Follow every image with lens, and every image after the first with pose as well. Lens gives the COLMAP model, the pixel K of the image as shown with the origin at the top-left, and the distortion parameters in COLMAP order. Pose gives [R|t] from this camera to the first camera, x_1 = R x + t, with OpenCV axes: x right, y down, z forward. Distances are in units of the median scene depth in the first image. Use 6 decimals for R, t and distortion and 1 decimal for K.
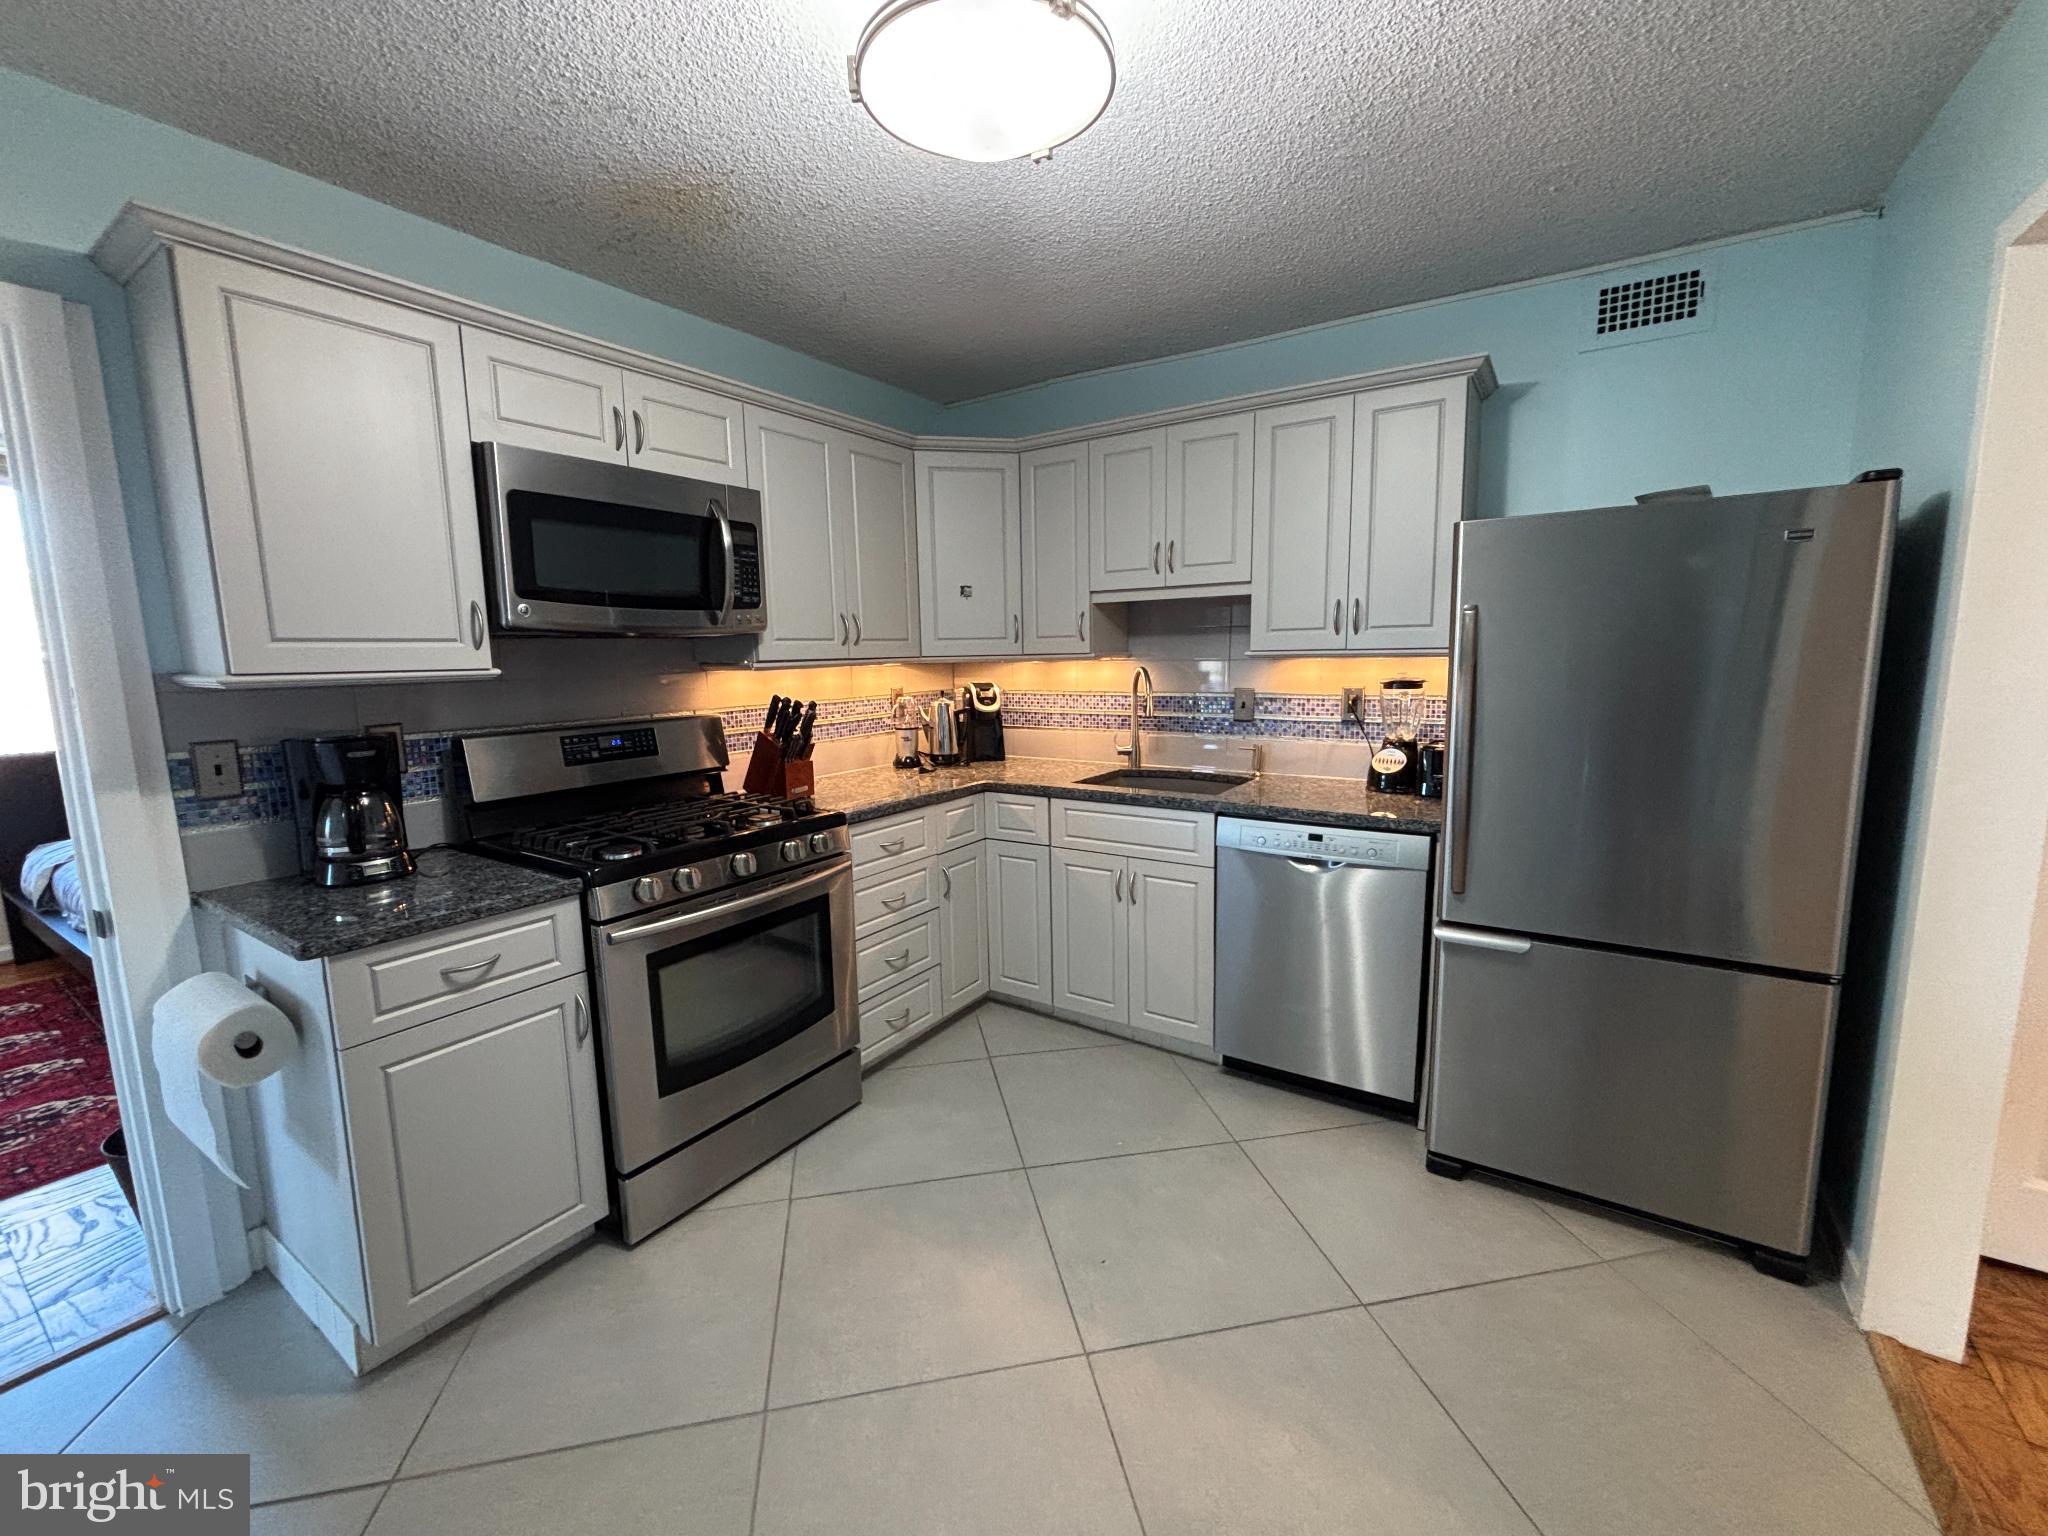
lens RADIAL K [[830.0, 0, 1033.4], [0, 830.0, 762.1], [0, 0, 1]] dist [0.002222, -0.002776]
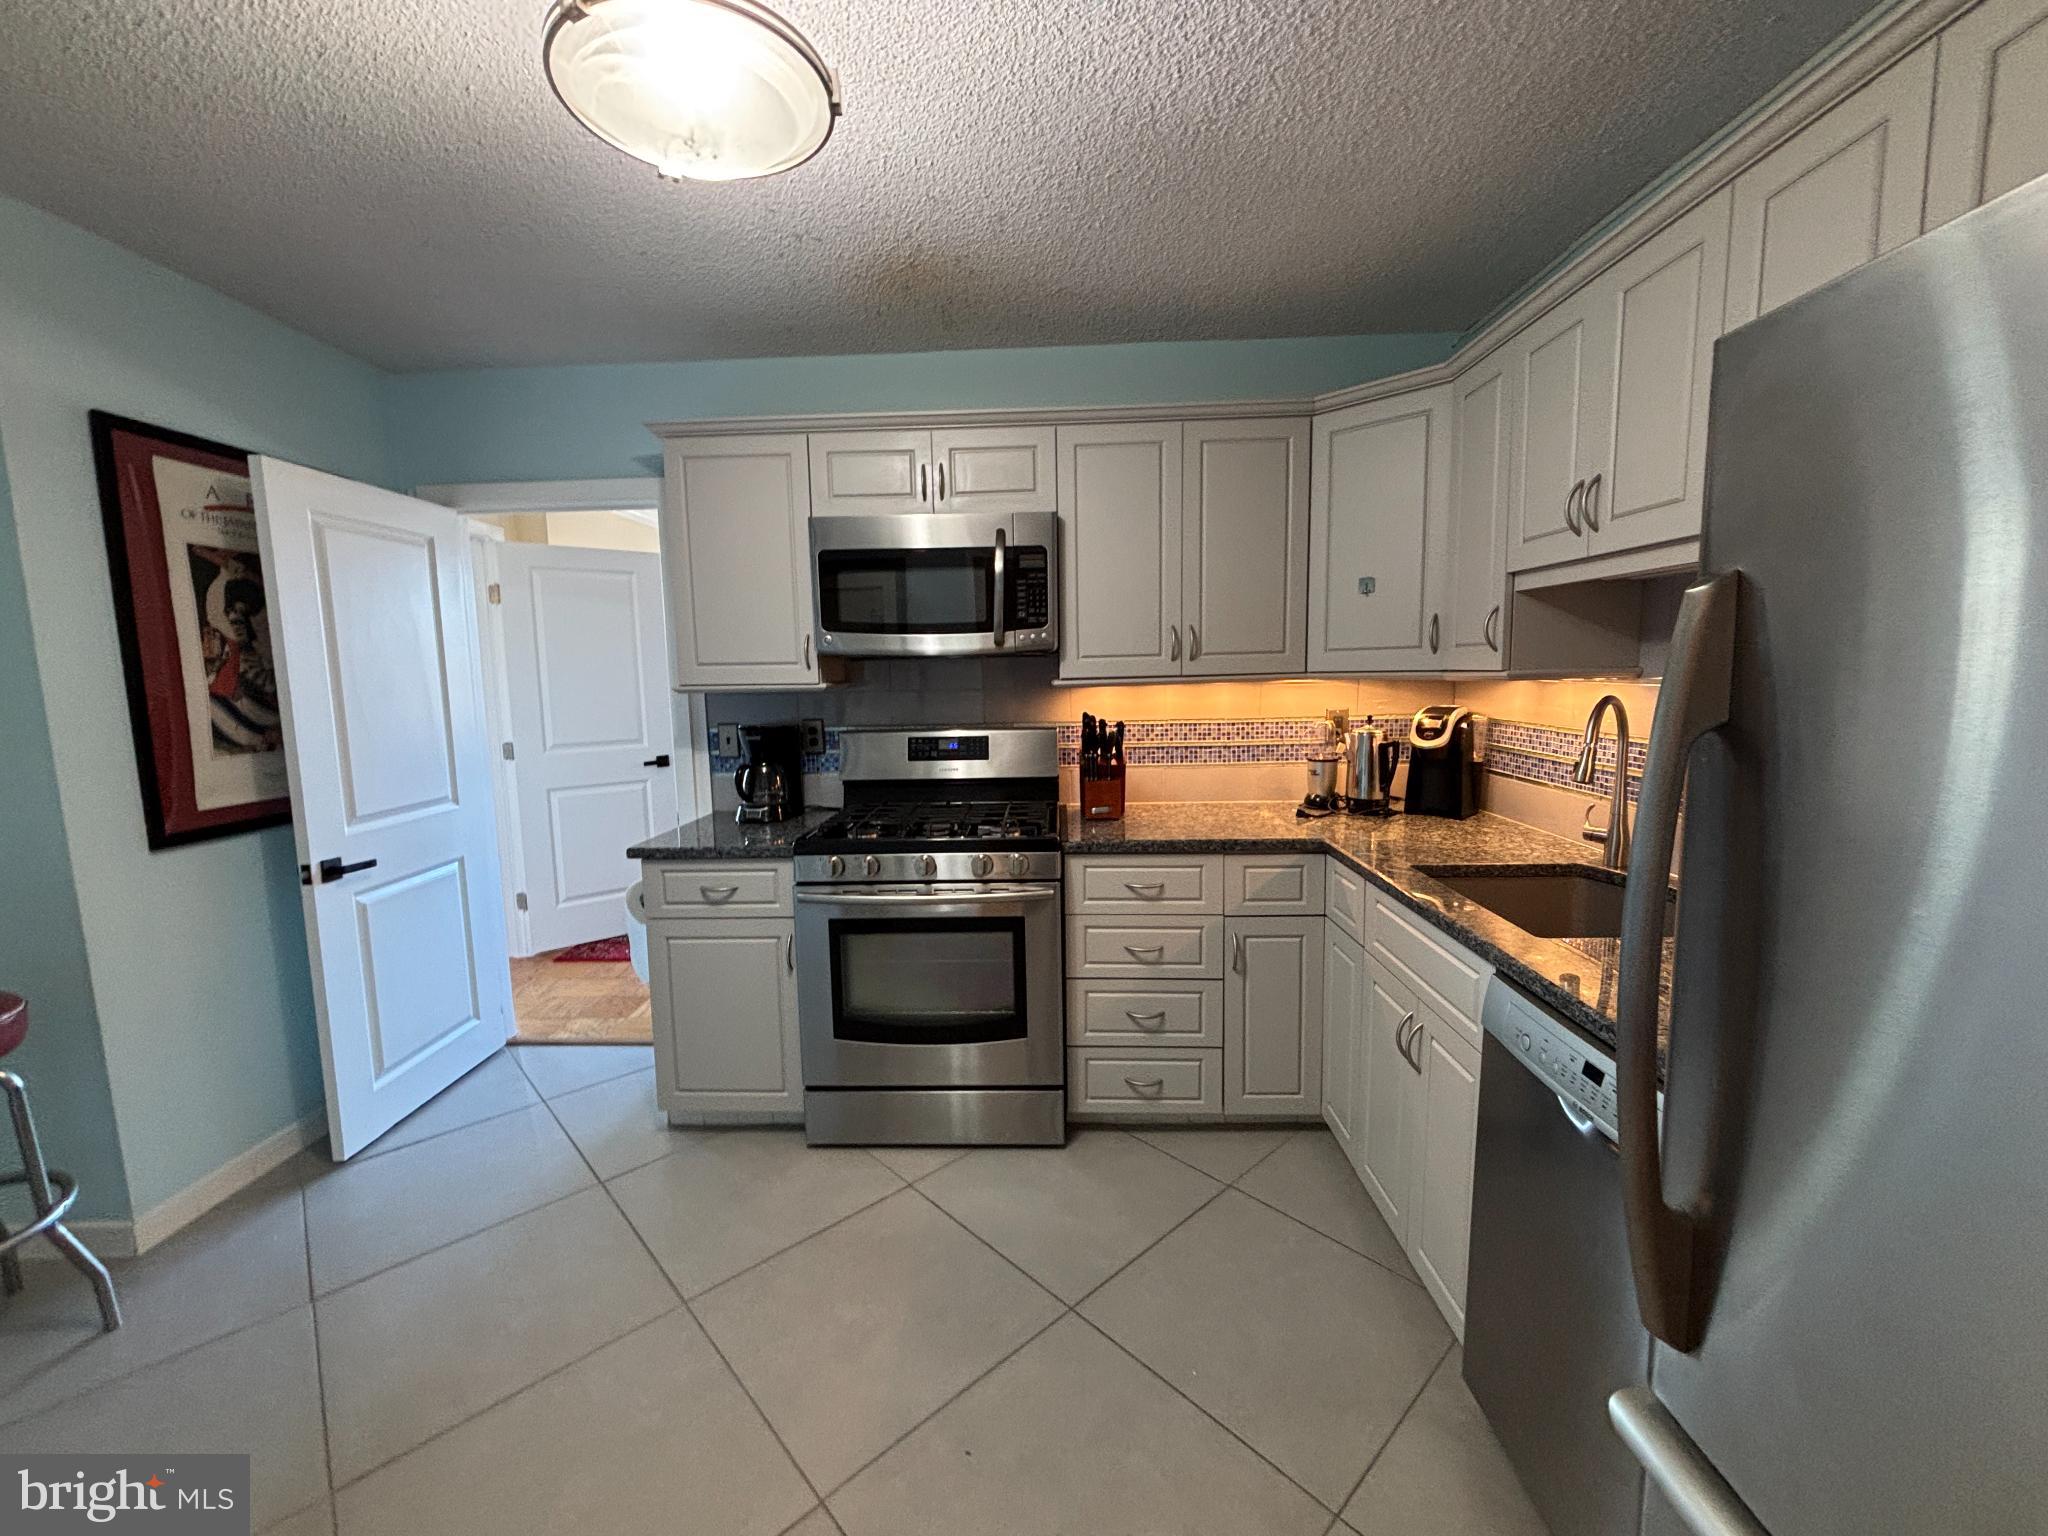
lens RADIAL K [[830.0, 0, 1010.5], [0, 830.0, 763.5], [0, 0, 1]] dist [0.002222, -0.002776]
pose [[0.510471, 0.104801, -0.853485, 0.521236], [-0.102742, 0.992868, 0.060466, -0.074193], [0.853735, 0.056823, 0.517598, 0.434617]]
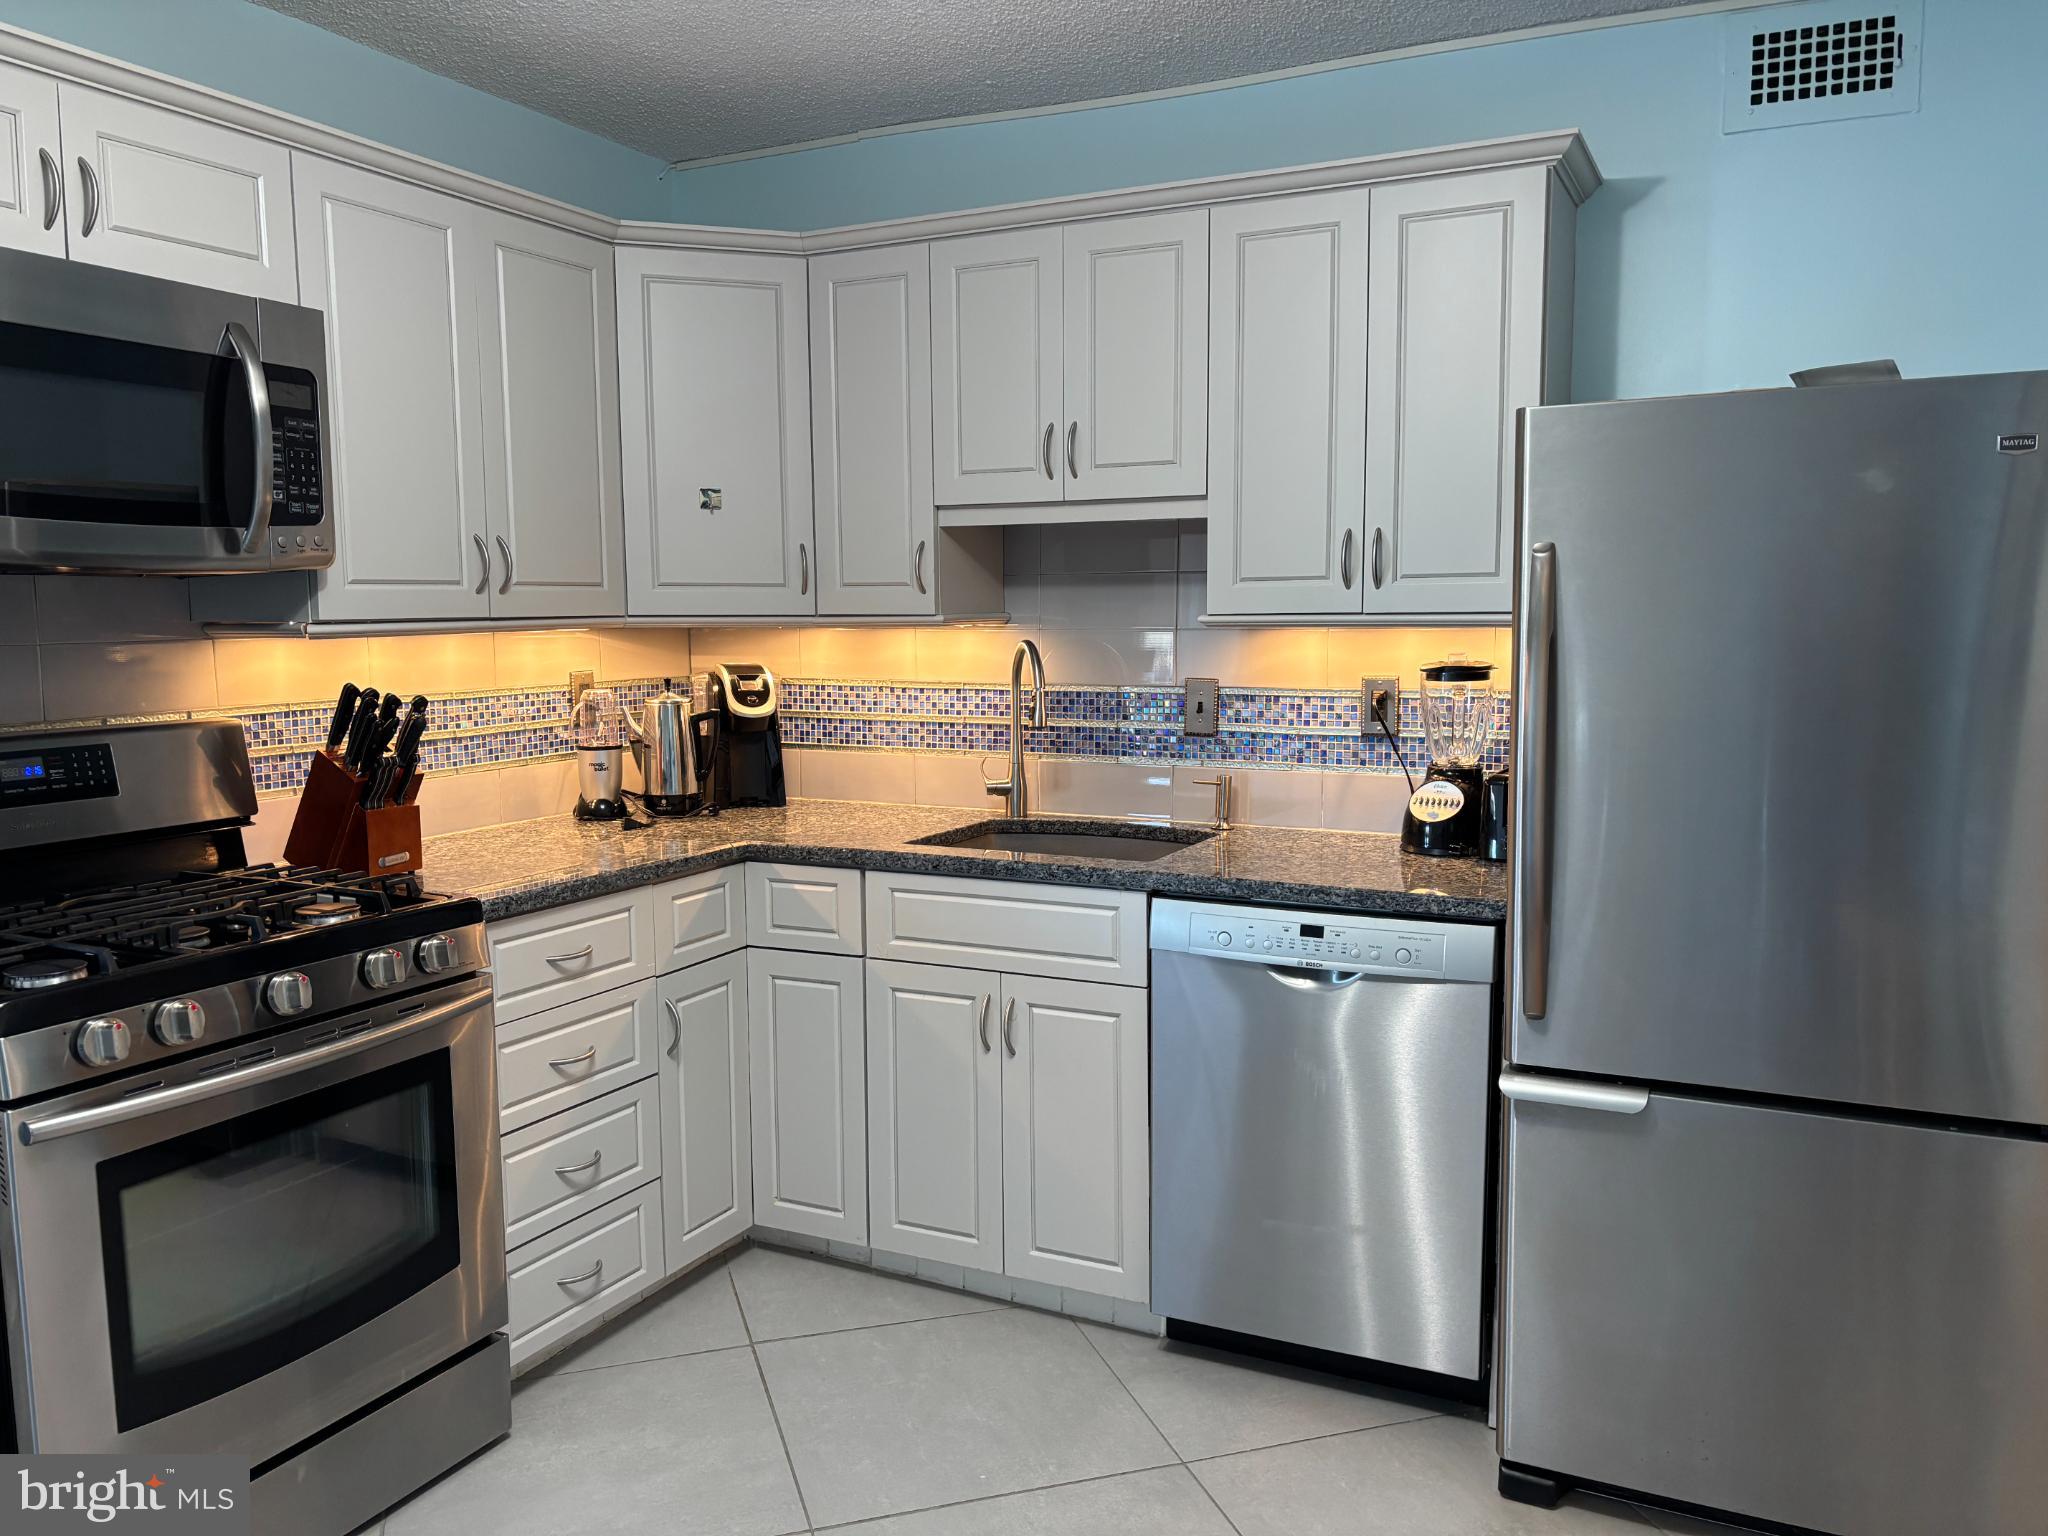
lens RADIAL K [[1547.9, 0, 1039.7], [0, 1547.9, 772.8], [0, 0, 1]] dist [0.054237, -0.063615]
pose [[0.992562, -0.001153, 0.121738, 0.012796], [0.004520, 0.999615, -0.027389, 0.007189], [-0.121659, 0.027736, 0.992184, -0.065054]]
